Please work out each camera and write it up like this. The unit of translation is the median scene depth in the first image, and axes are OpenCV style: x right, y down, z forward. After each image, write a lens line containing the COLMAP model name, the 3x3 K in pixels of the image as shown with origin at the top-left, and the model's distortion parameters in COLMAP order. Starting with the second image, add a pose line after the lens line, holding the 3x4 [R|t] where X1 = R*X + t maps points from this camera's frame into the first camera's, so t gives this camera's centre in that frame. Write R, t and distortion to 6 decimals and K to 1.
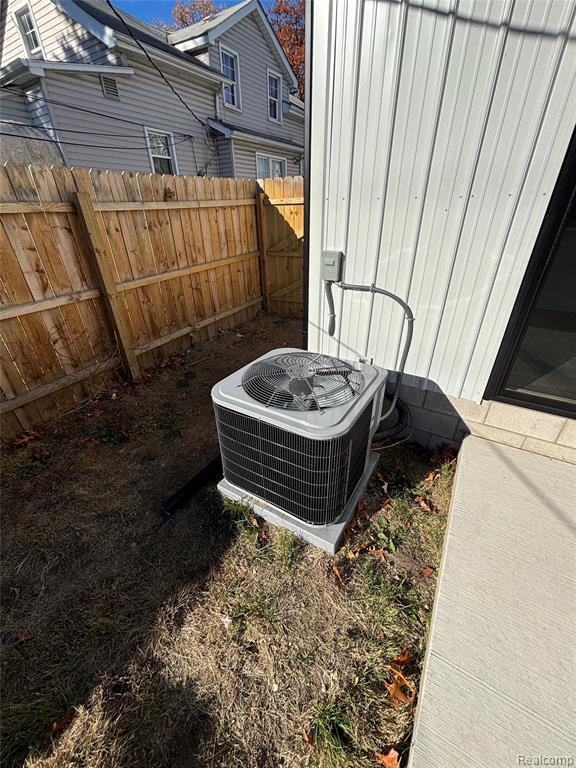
lens RADIAL K [[309.3, 0, 290.9], [0, 309.3, 381.4], [0, 0, 1]] dist [-0.000995, -0.000226]
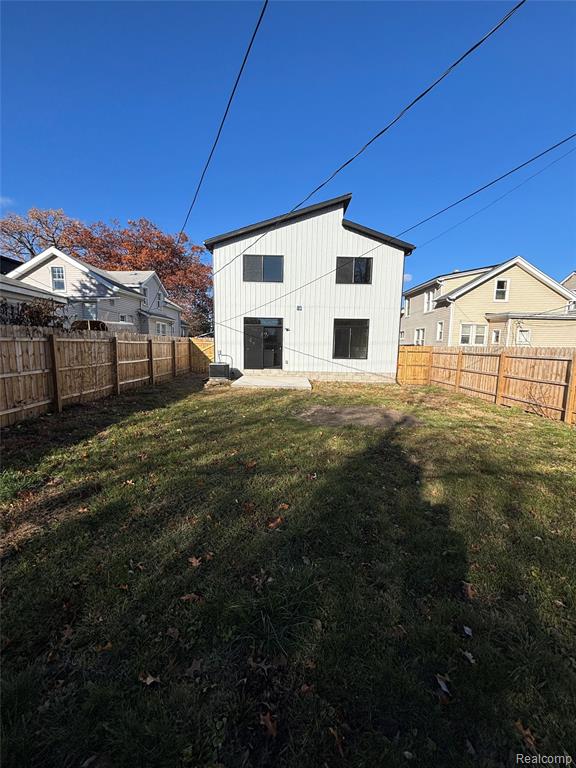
lens RADIAL K [[309.3, 0, 290.9], [0, 309.3, 381.4], [0, 0, 1]] dist [-0.000995, -0.000226]
pose [[0.840151, -0.031040, 0.541464, -0.694455], [0.234291, 0.921172, -0.310724, 0.831396], [-0.489137, 0.387915, 0.781196, -1.488592]]
